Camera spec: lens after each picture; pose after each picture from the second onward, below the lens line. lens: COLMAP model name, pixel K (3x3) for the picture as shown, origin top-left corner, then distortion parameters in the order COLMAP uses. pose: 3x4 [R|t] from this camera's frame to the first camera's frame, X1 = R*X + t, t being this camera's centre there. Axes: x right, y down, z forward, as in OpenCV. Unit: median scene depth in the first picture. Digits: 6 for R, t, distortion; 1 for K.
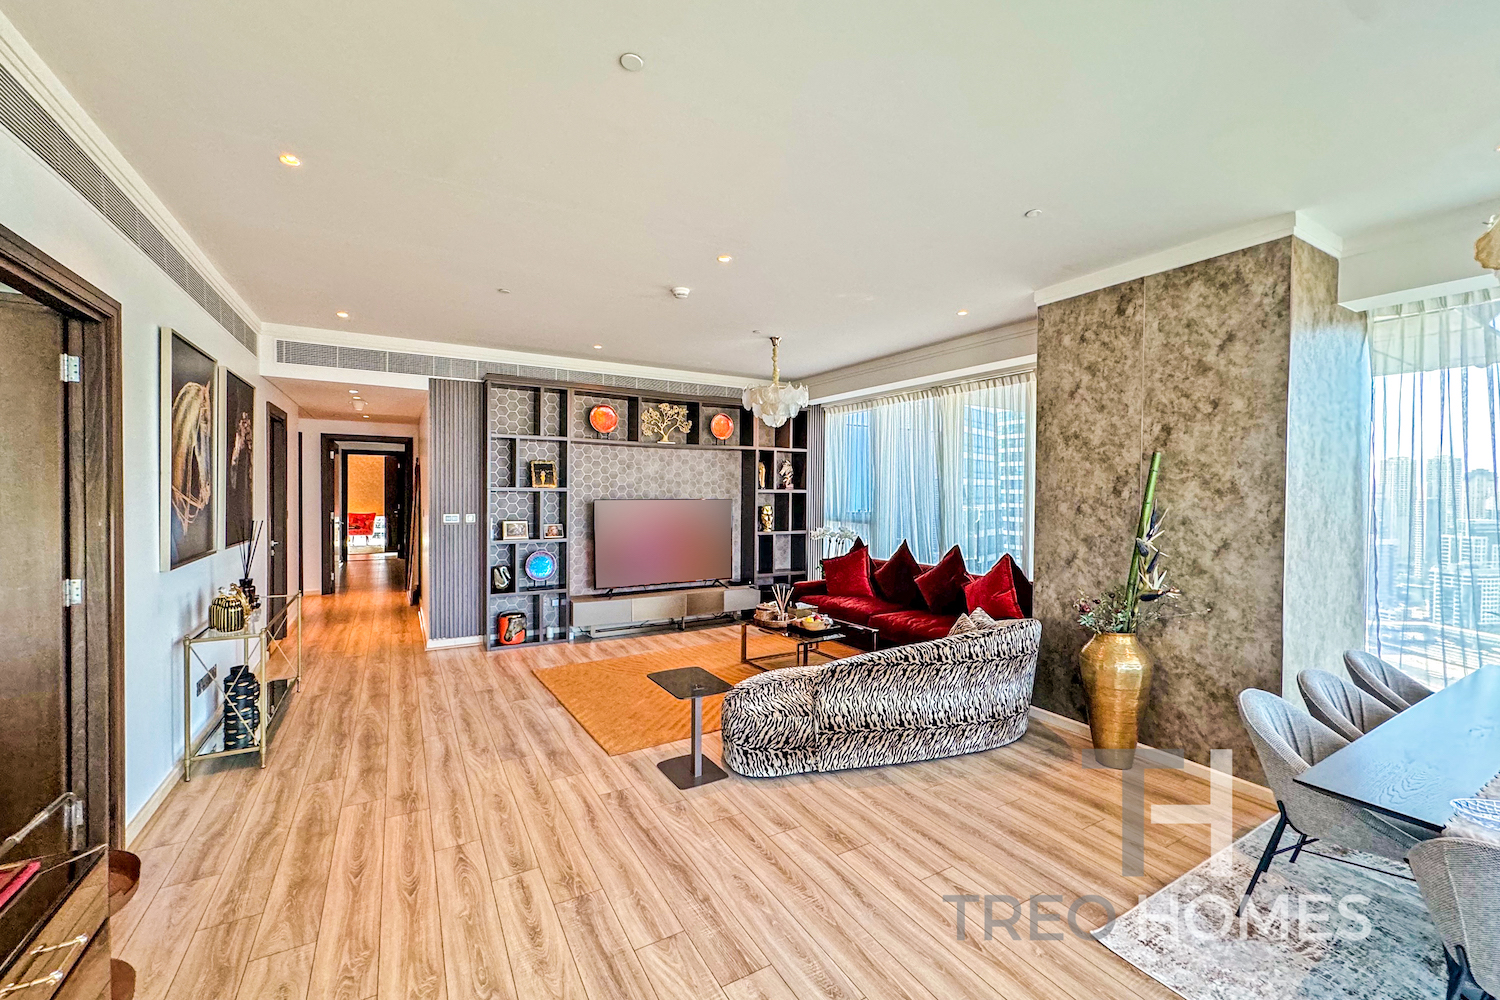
lens RADIAL K [[589.2, 0, 750.1], [0, 589.2, 493.9], [0, 0, 1]] dist [-0.002477, 0.000728]
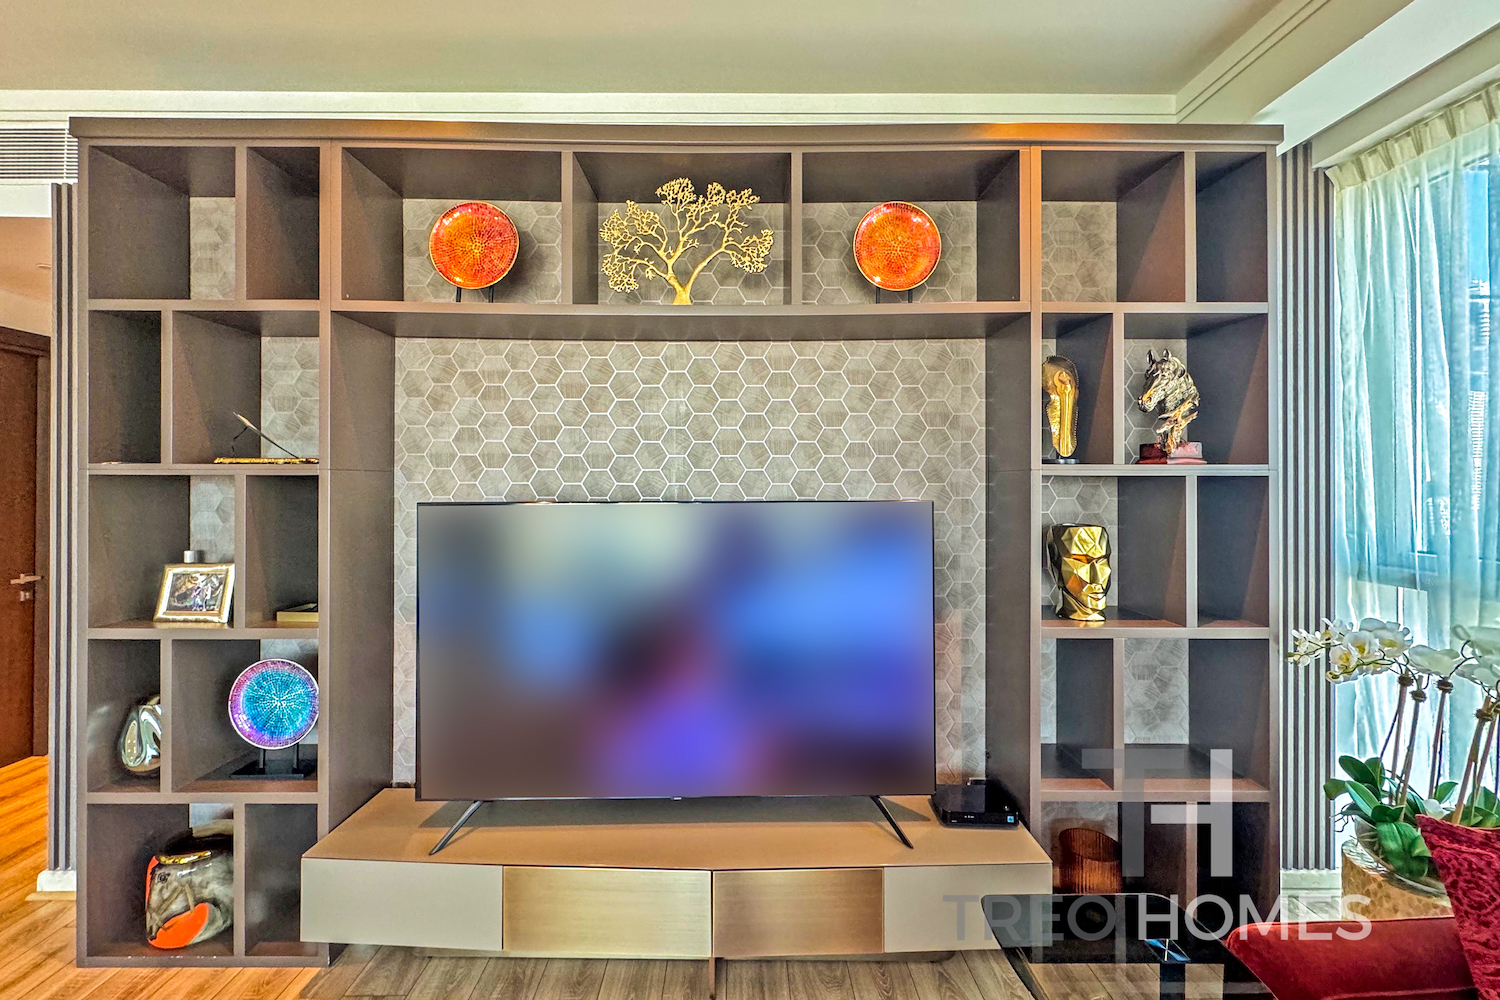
lens RADIAL K [[589.2, 0, 753.0], [0, 589.2, 485.3], [0, 0, 1]] dist [-0.002477, 0.000728]
pose [[0.870151, -0.009226, -0.492699, 0.030180], [0.002552, 0.999896, -0.014217, 0.005262], [0.492779, 0.011114, 0.870083, 0.704401]]
